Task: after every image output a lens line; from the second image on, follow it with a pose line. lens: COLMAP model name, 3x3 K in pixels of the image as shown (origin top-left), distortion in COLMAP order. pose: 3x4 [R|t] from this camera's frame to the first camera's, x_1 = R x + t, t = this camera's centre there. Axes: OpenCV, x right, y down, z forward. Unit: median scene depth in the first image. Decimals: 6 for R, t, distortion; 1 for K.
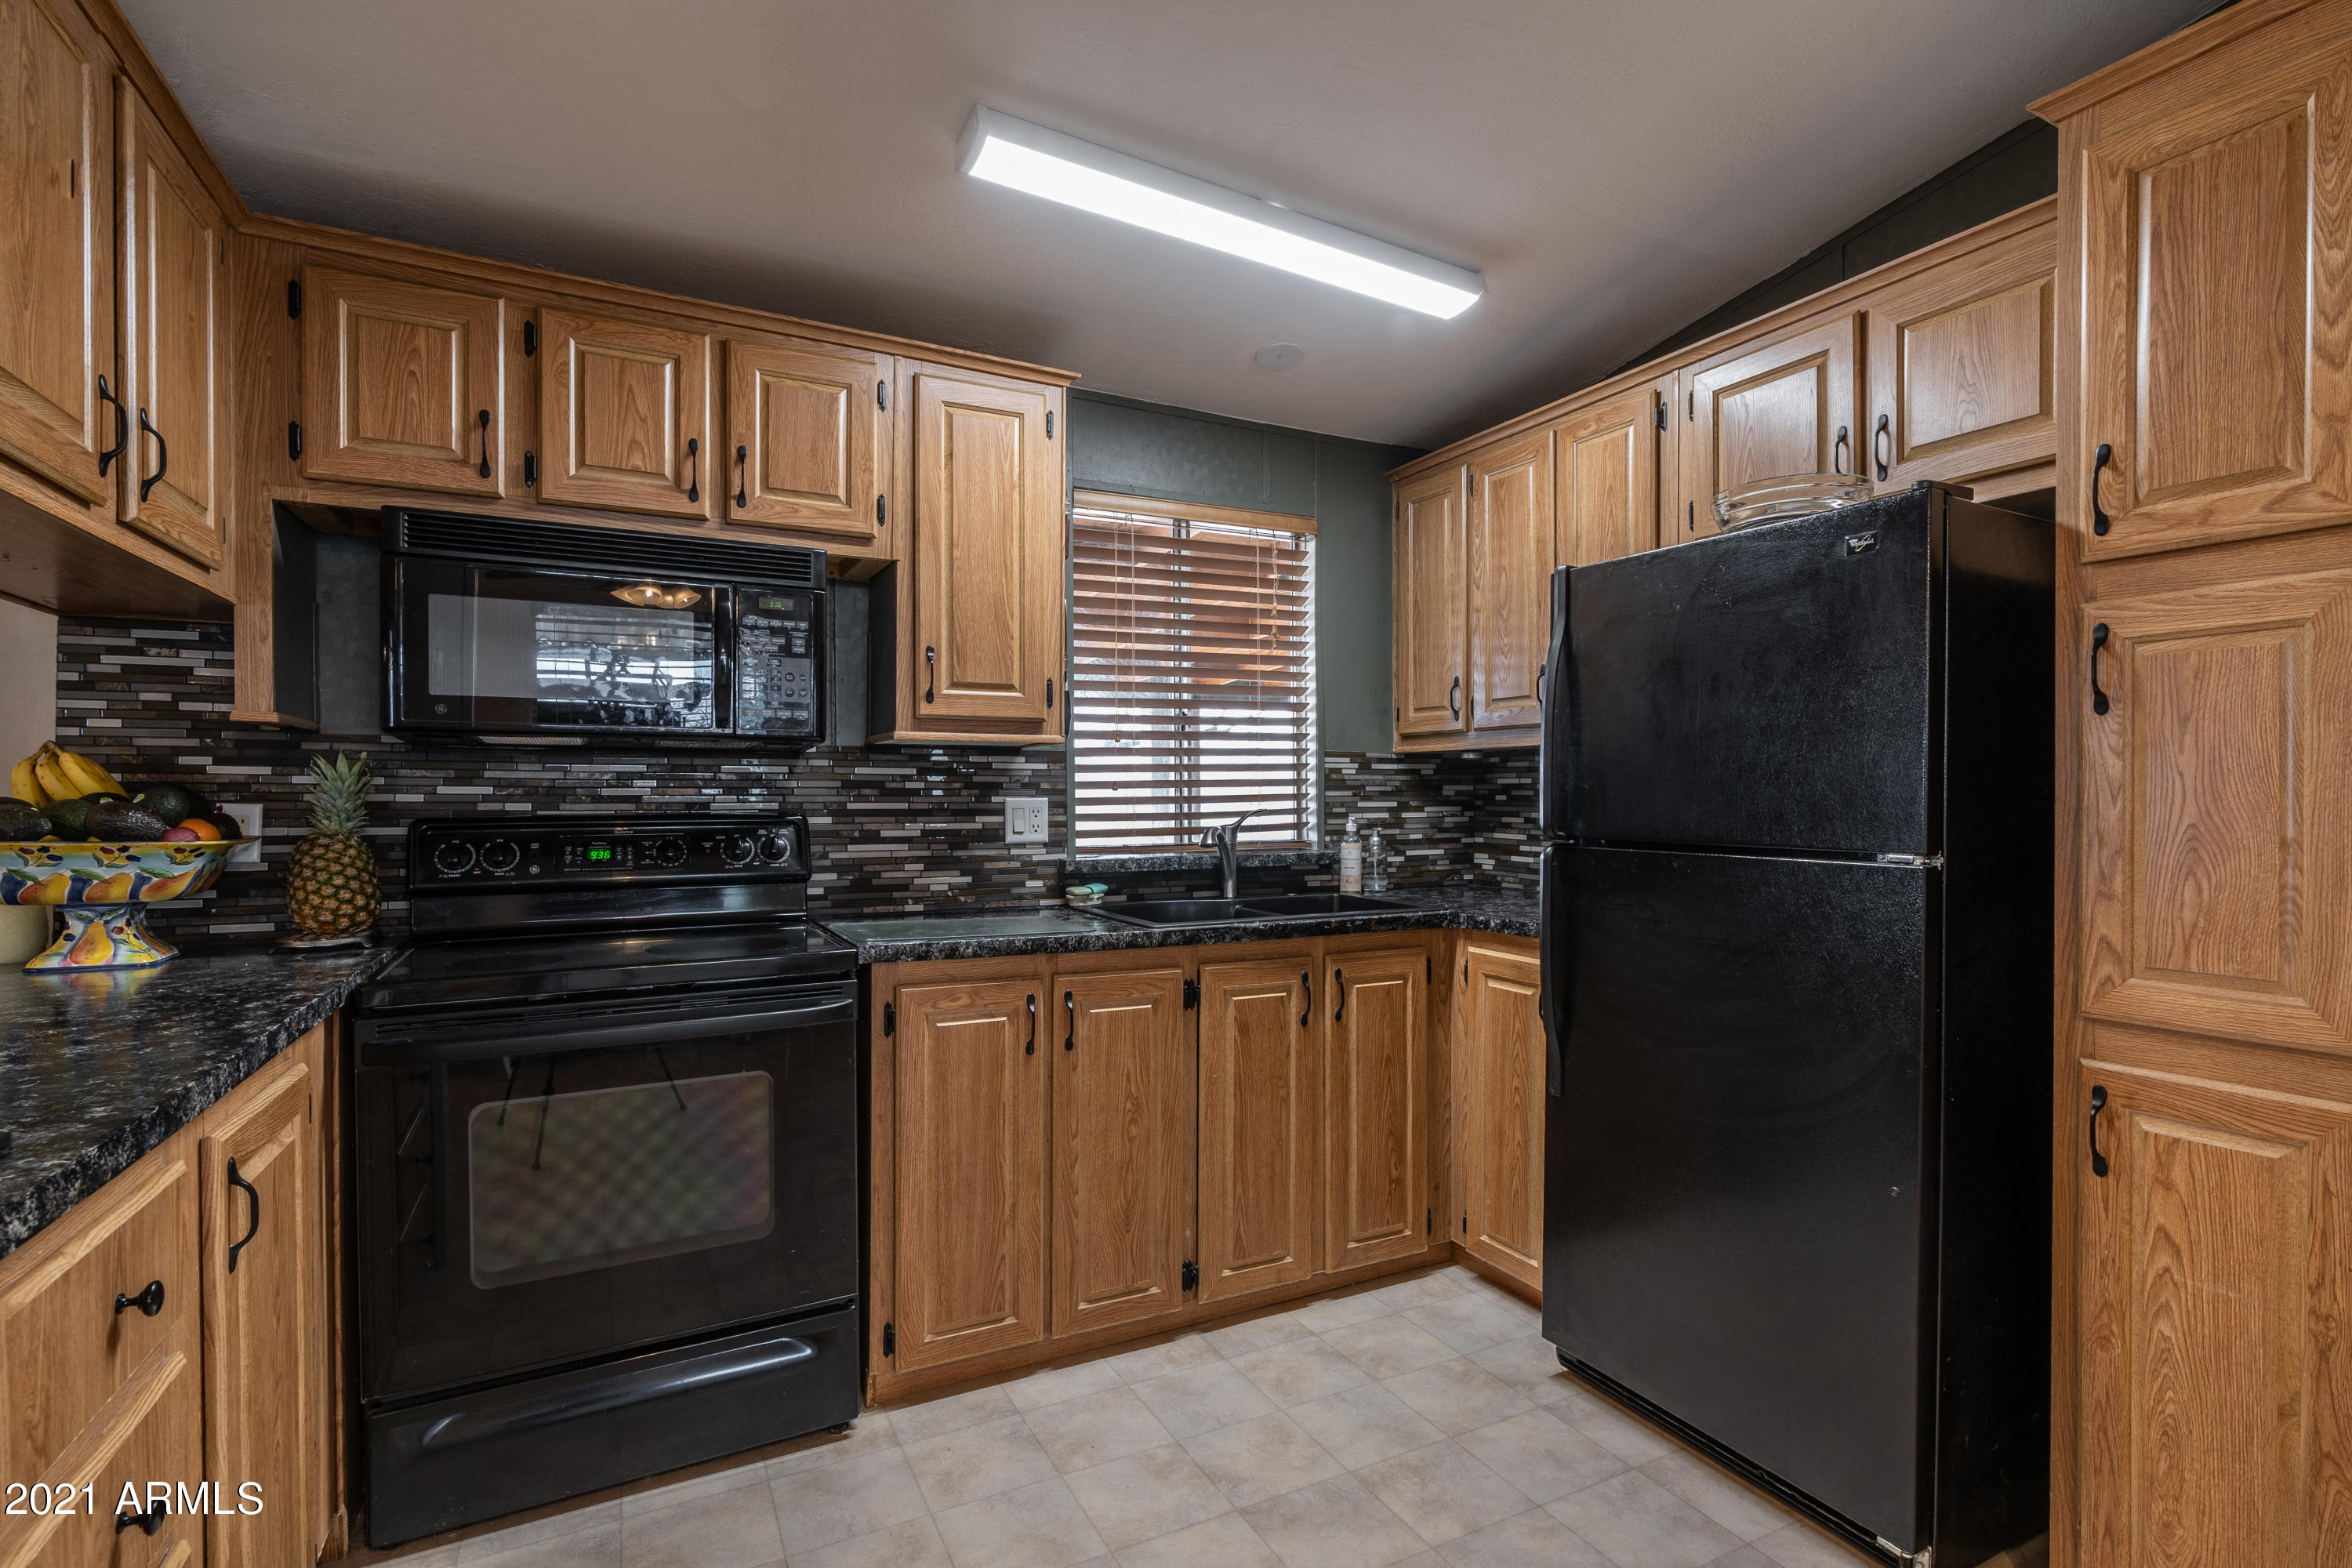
lens RADIAL K [[1128.7, 0, 1176.0], [0, 1128.7, 784.0], [0, 0, 1]] dist [0.000426, 0.000380]
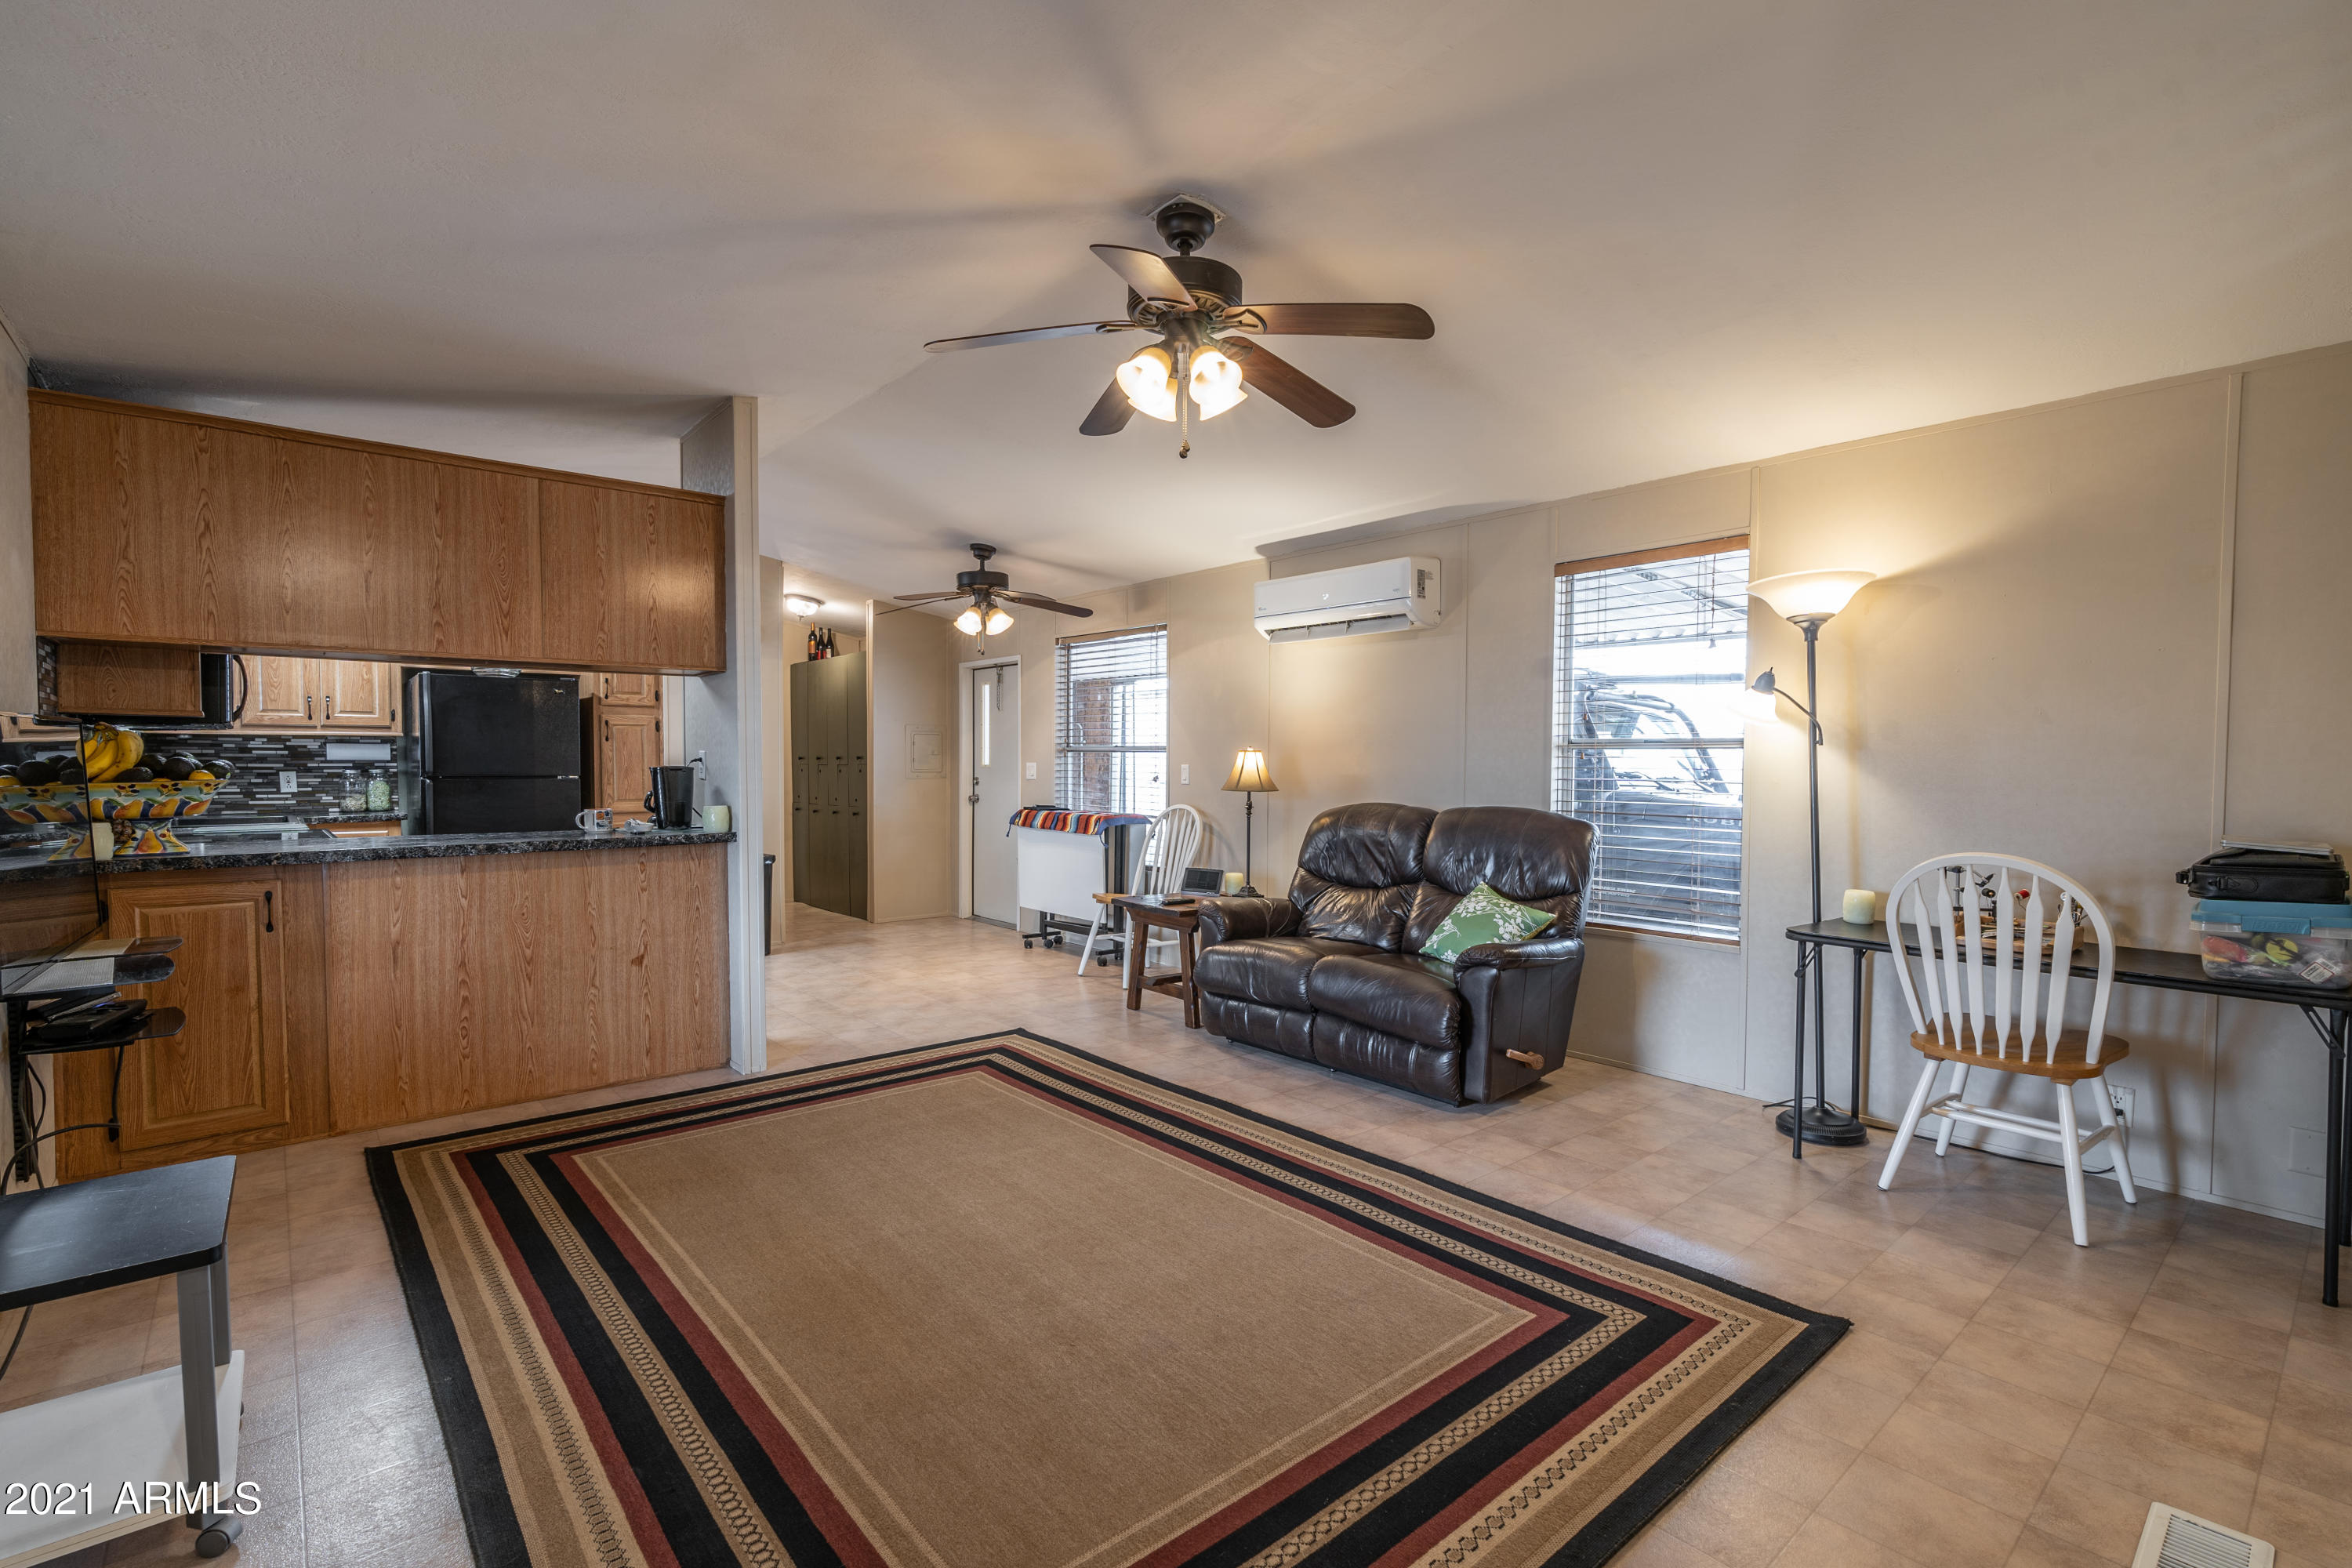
lens RADIAL K [[1074.9, 0, 1176.0], [0, 1074.9, 784.0], [0, 0, 1]] dist [-0.003864, -0.000607]
pose [[-0.211176, -0.017914, 0.977284, -2.149753], [-0.010641, 0.999815, 0.016028, 0.007106], [-0.977390, -0.007014, -0.211327, -0.146980]]
